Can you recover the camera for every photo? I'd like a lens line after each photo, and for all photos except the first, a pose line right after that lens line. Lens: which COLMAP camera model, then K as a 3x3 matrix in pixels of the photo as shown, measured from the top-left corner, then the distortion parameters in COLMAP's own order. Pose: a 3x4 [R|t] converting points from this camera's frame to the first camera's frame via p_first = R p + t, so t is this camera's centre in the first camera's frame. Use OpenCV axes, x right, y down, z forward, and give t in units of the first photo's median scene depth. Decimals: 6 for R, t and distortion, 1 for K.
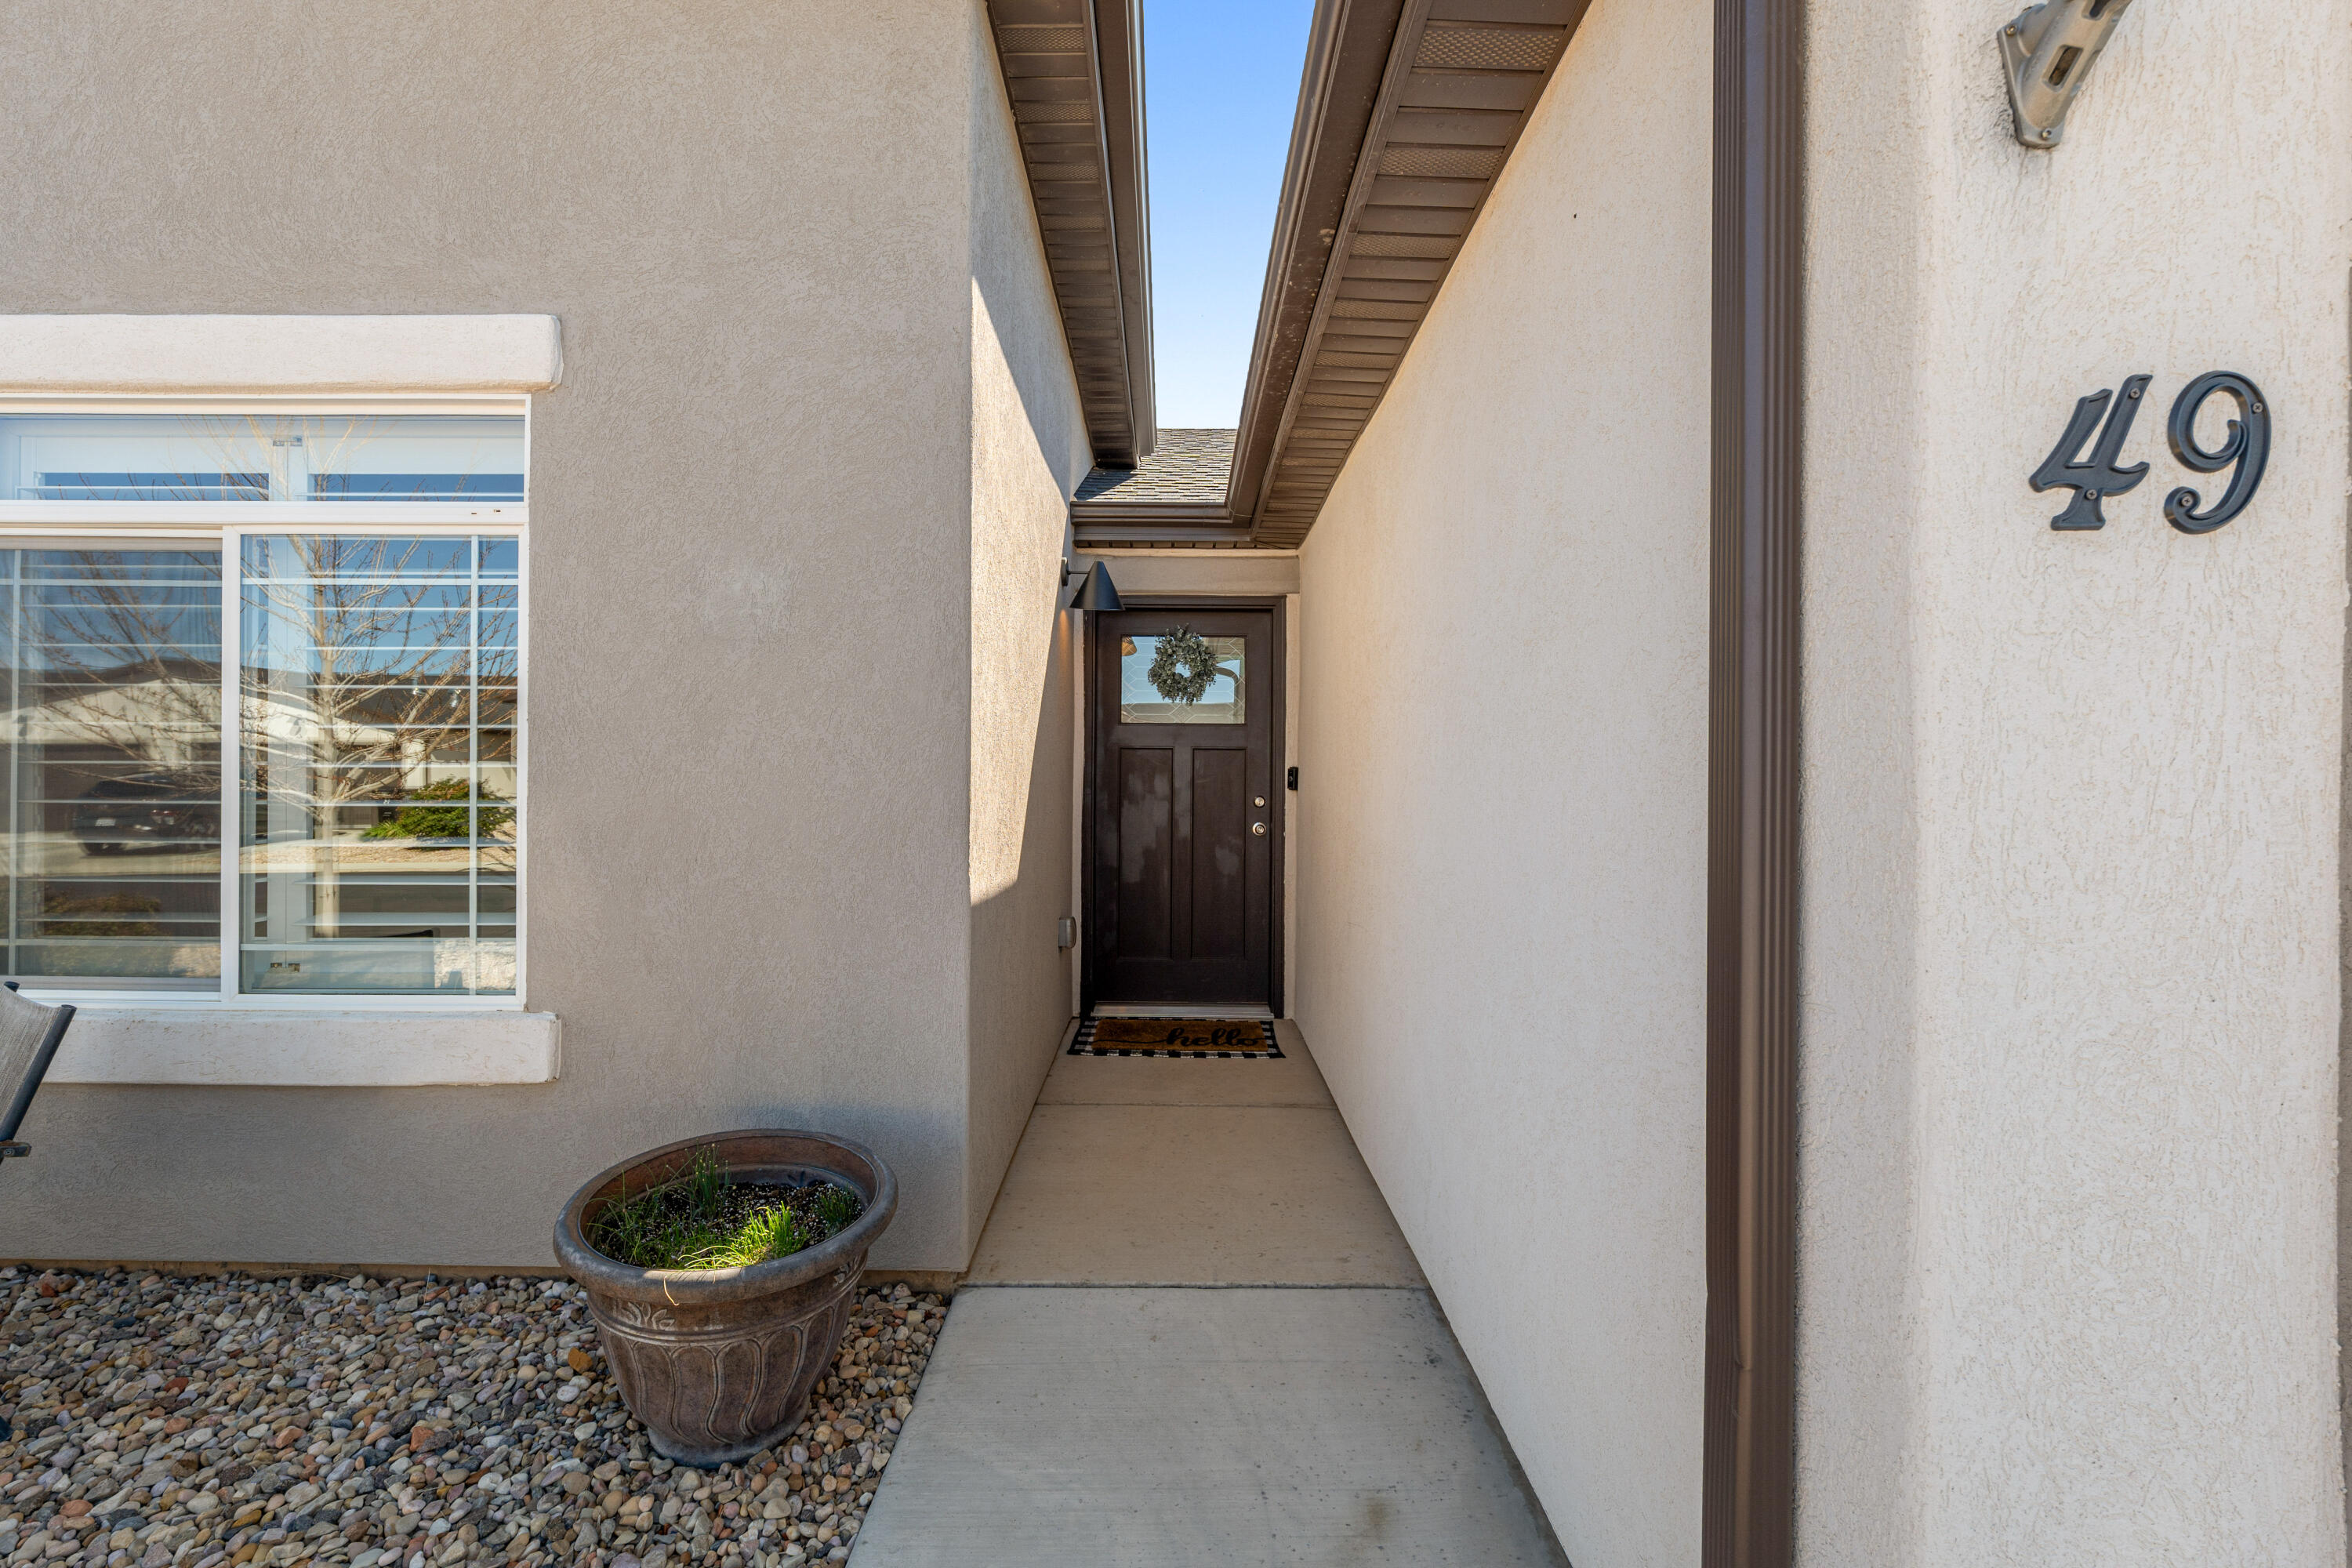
lens RADIAL K [[1014.5, 0, 1182.4], [0, 1014.5, 780.9], [0, 0, 1]] dist [-0.004928, 0.000010]
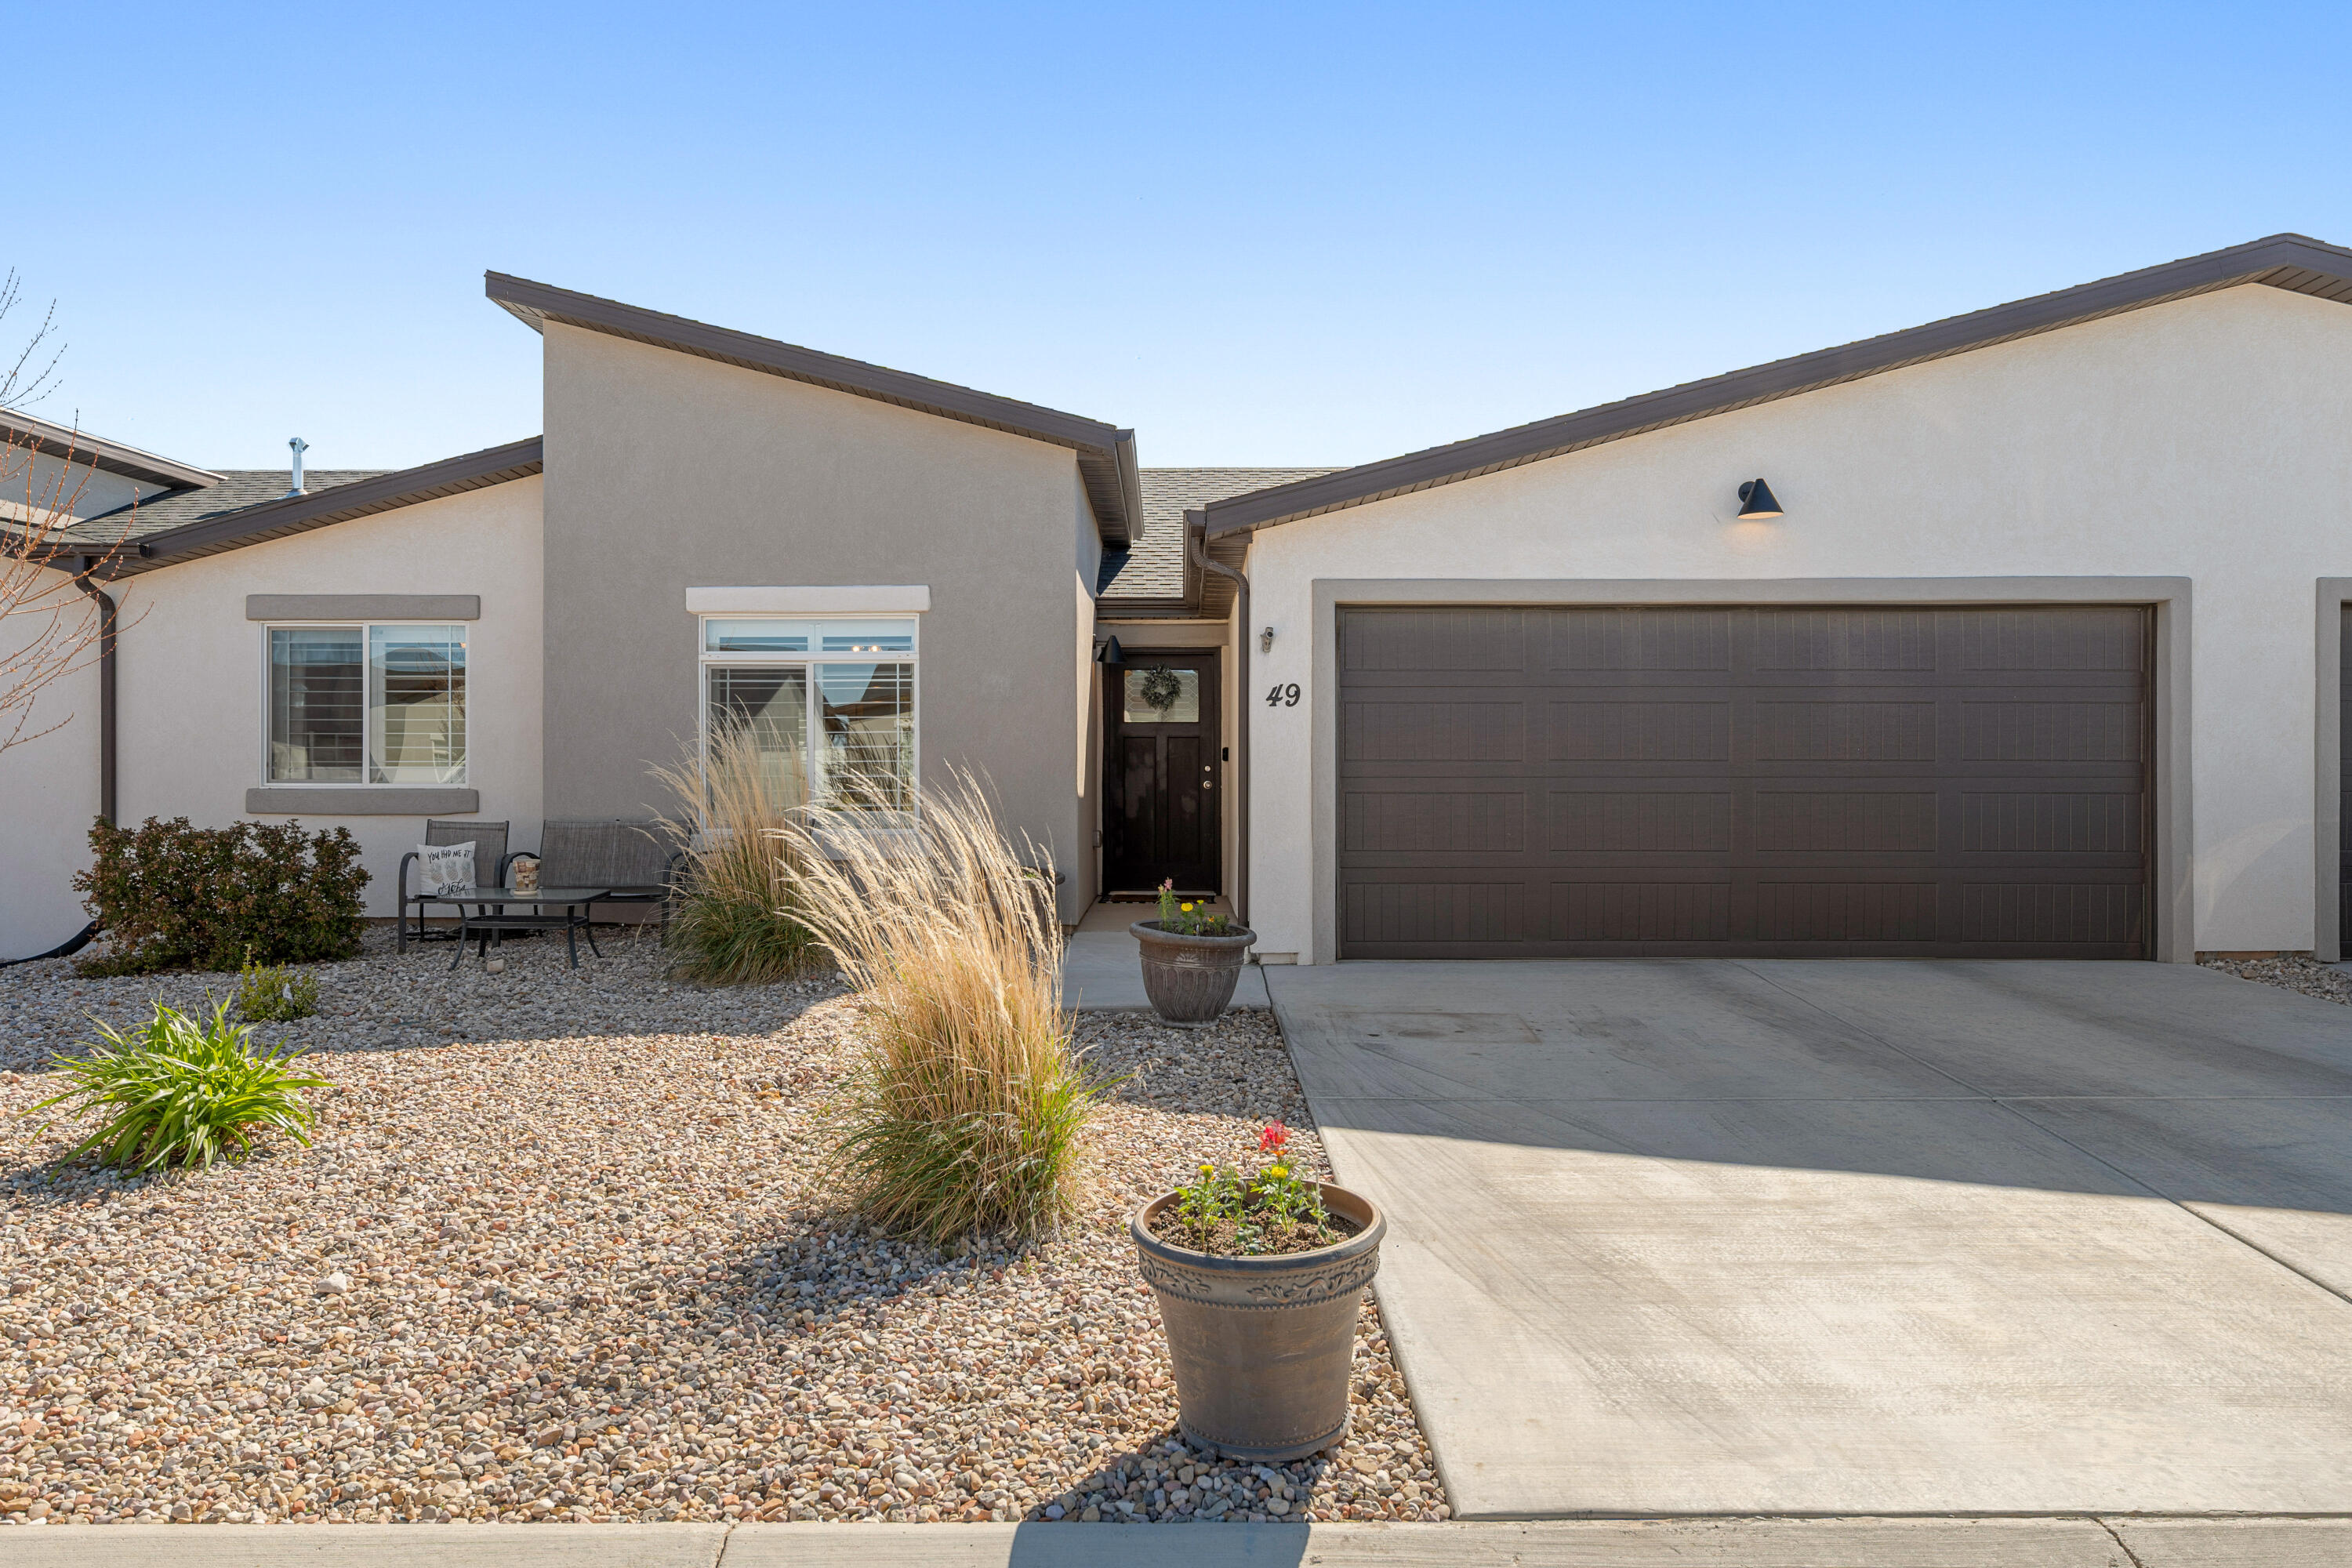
lens RADIAL K [[1694.6, 0, 1174.4], [0, 1694.6, 784.5], [0, 0, 1]] dist [-0.000231, -0.000014]
pose [[0.999871, -0.010798, -0.011851, 0.054631], [0.010761, 0.999937, -0.003180, 0.055177], [0.011885, 0.003052, 0.999925, -1.805549]]
